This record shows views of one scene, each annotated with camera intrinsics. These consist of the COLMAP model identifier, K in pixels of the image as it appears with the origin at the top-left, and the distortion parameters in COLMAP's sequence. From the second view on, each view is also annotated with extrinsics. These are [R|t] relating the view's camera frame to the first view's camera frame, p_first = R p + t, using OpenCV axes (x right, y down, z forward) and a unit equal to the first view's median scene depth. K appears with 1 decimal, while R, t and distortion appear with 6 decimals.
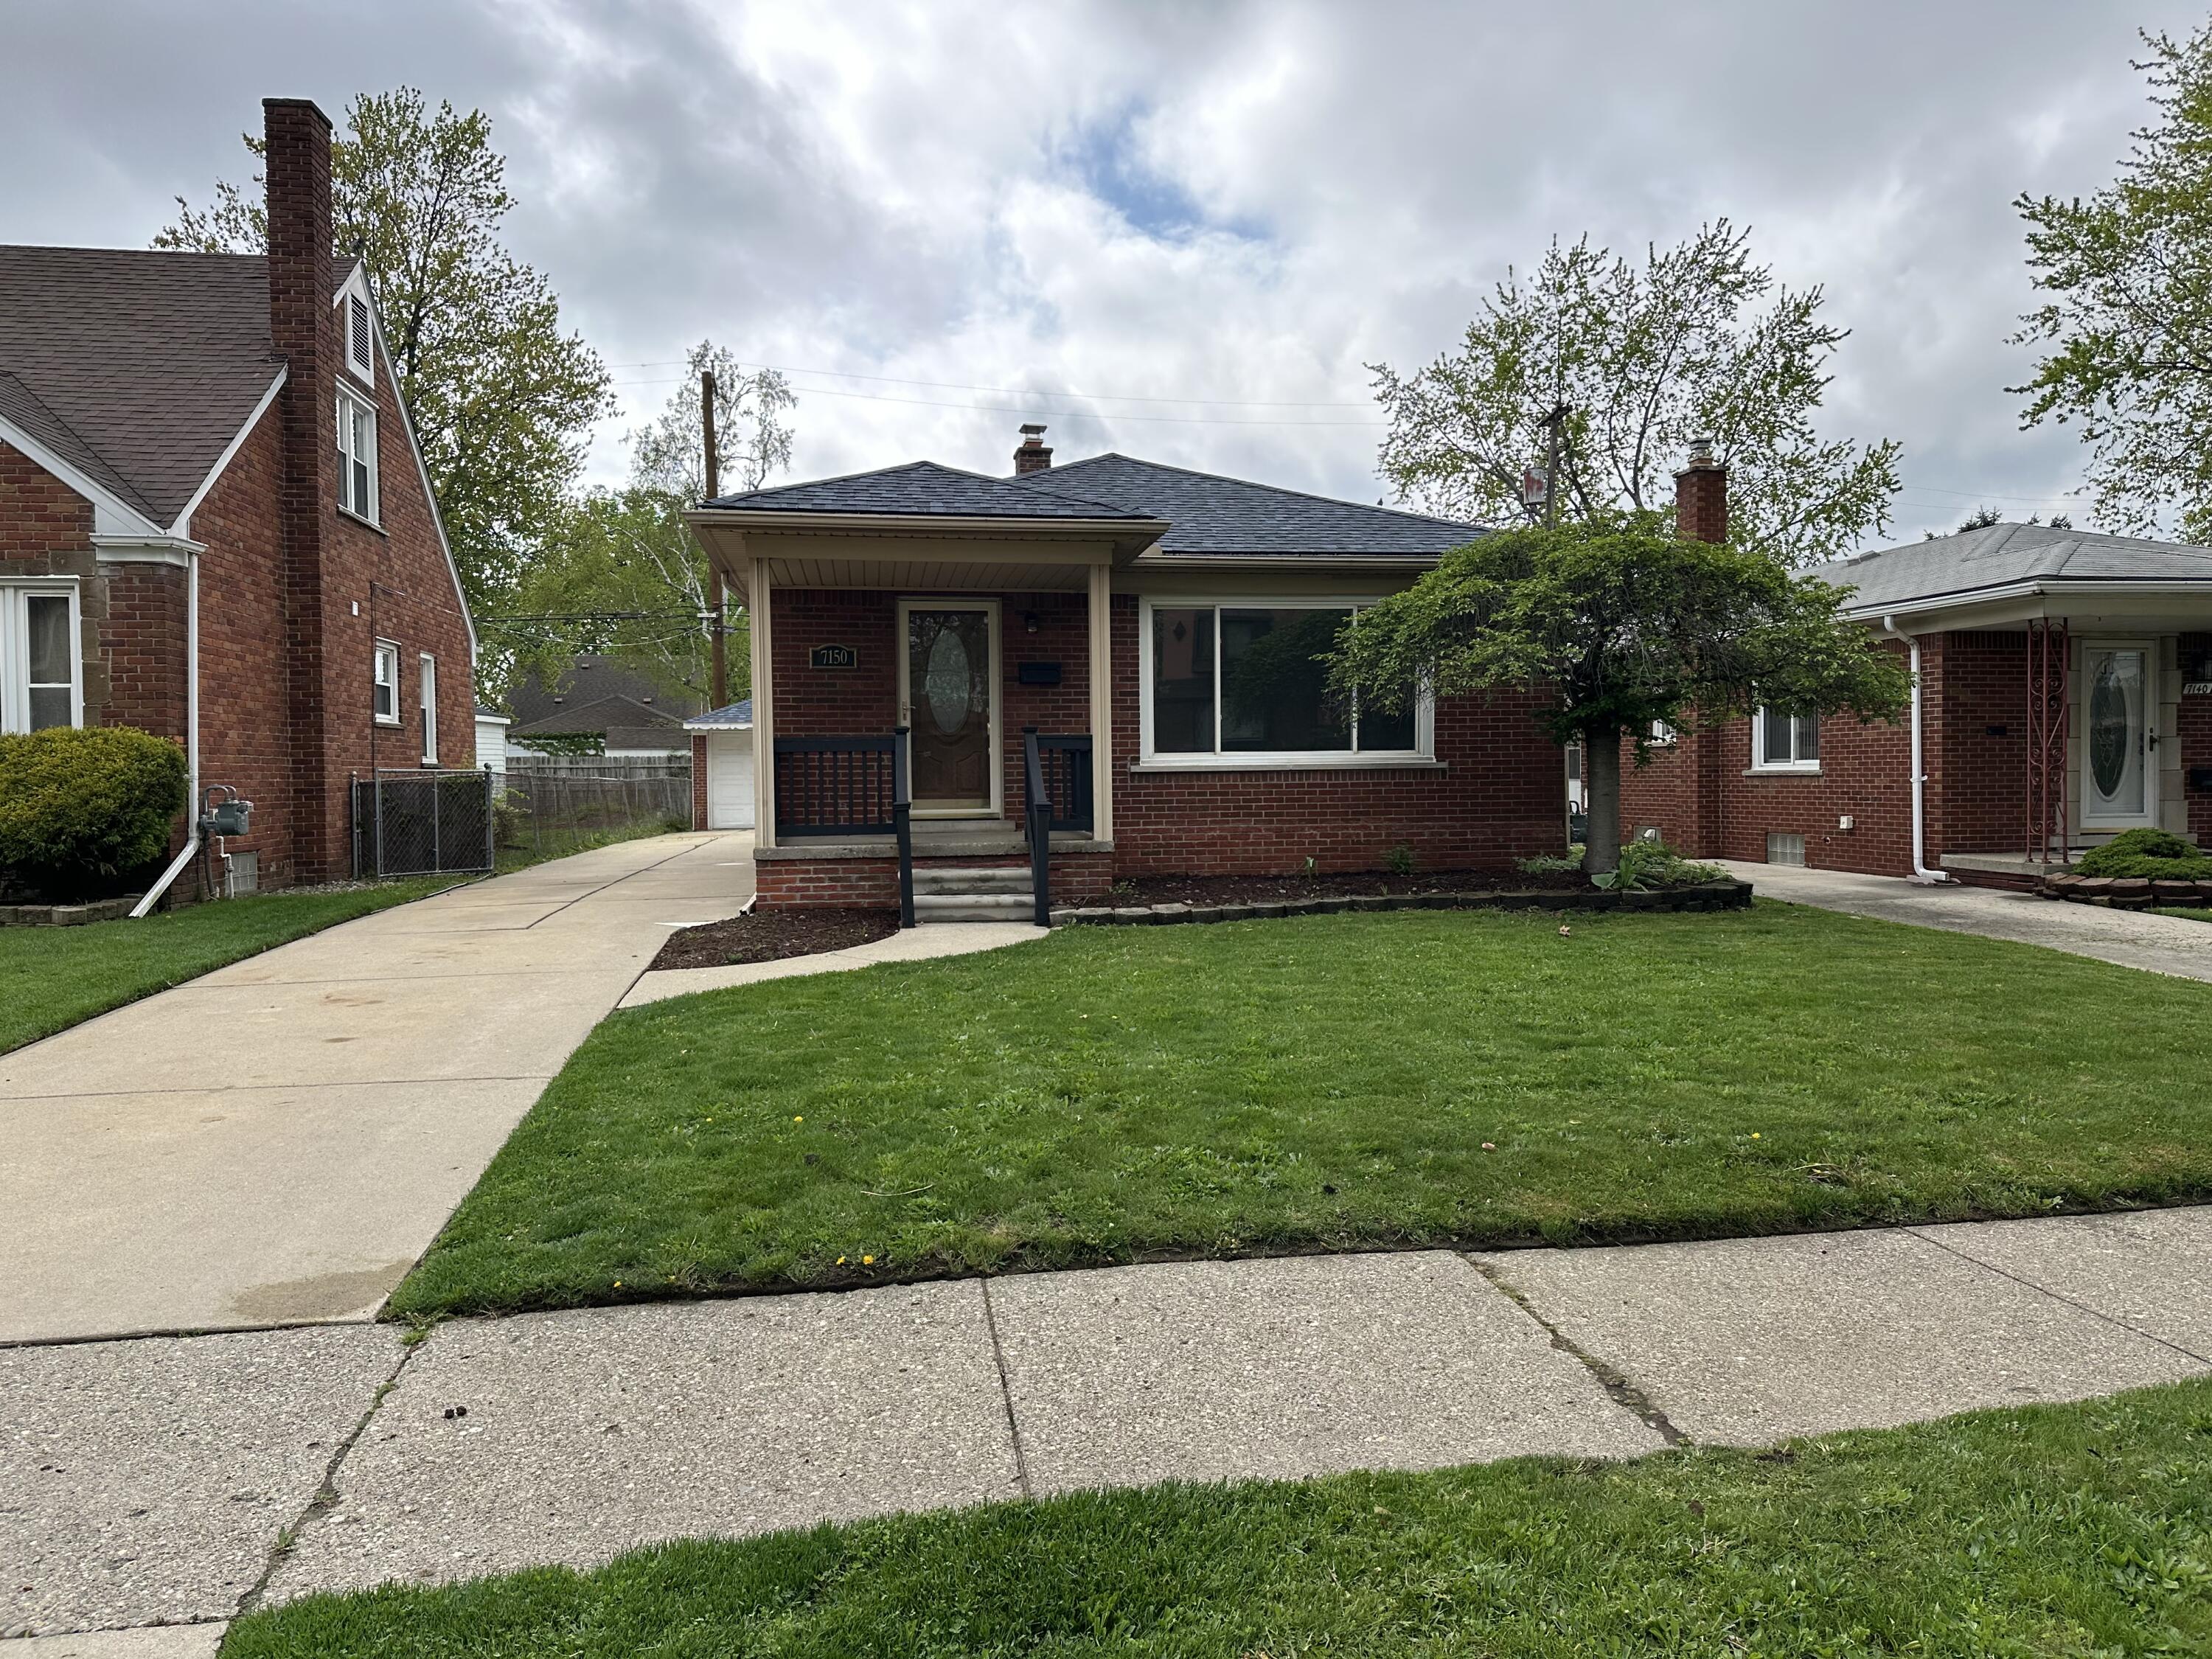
lens RADIAL K [[1547.4, 0, 1099.6], [0, 1547.4, 828.2], [0, 0, 1]] dist [0.035811, -0.030994]
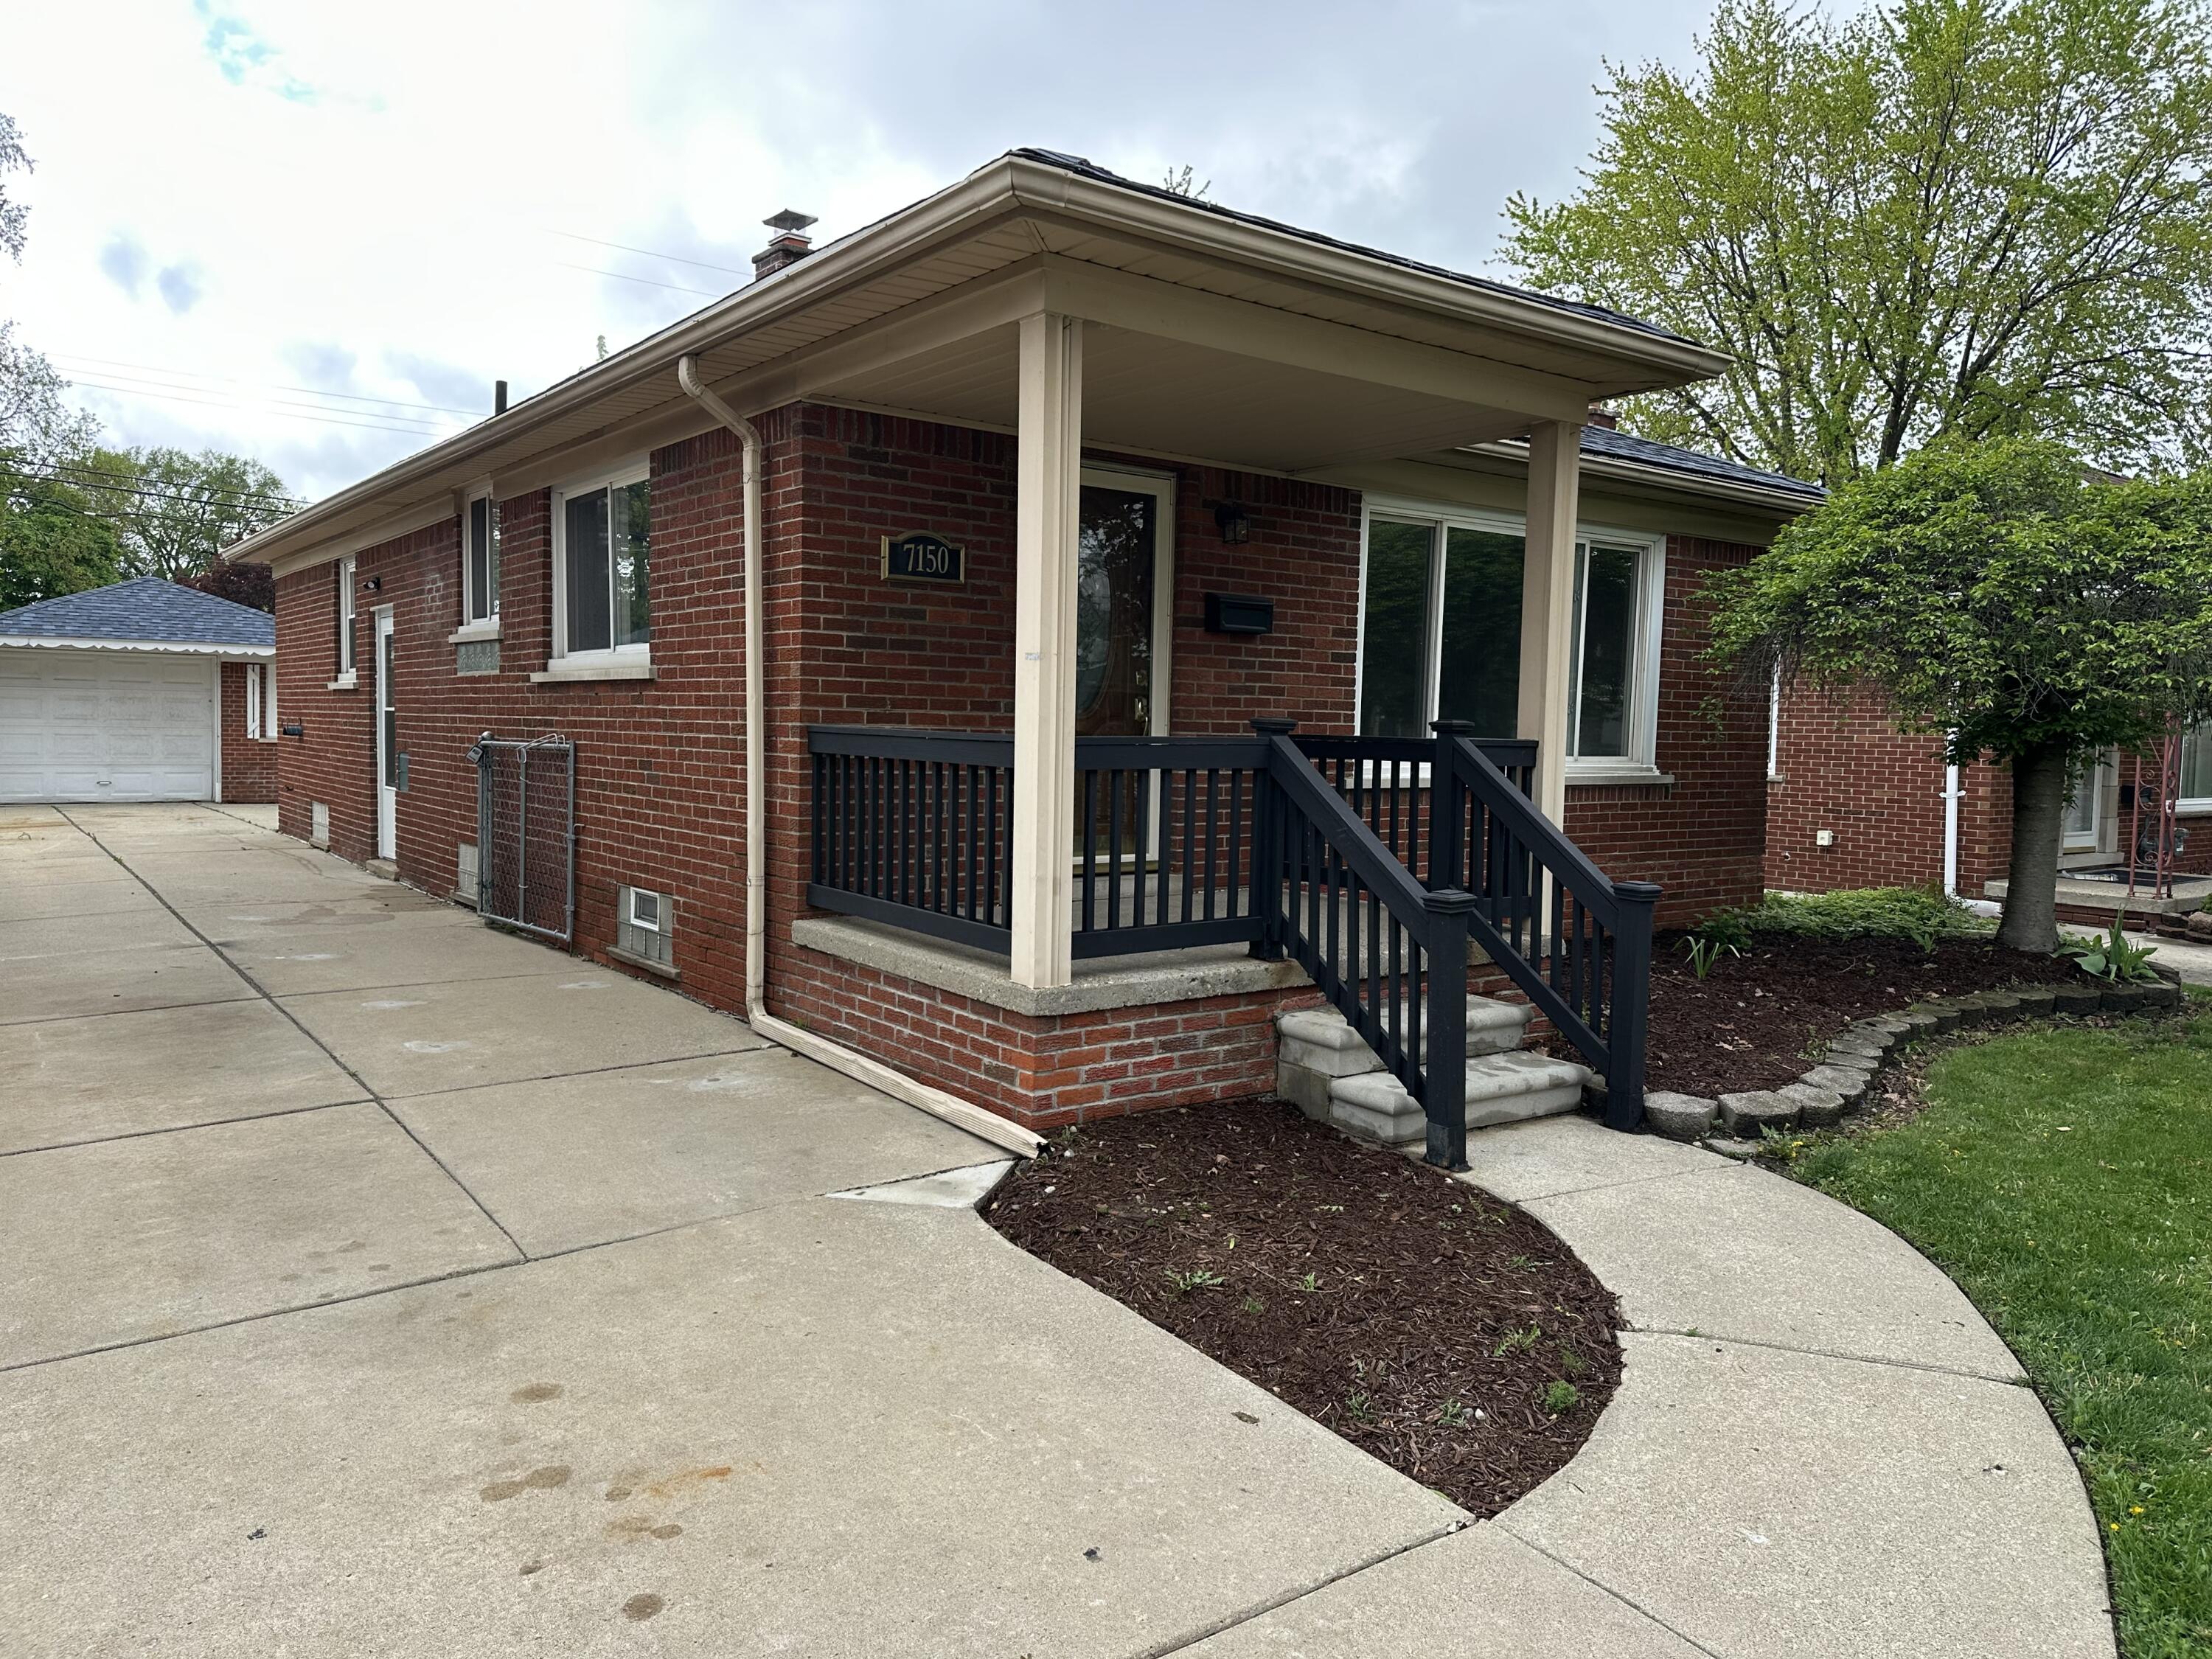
lens RADIAL K [[1547.4, 0, 1113.0], [0, 1547.4, 825.9], [0, 0, 1]] dist [0.035811, -0.030994]
pose [[0.881736, -0.002985, 0.471734, -0.353226], [-0.013816, 0.999388, 0.032149, -0.041129], [-0.471541, -0.034864, 0.881155, 0.527656]]
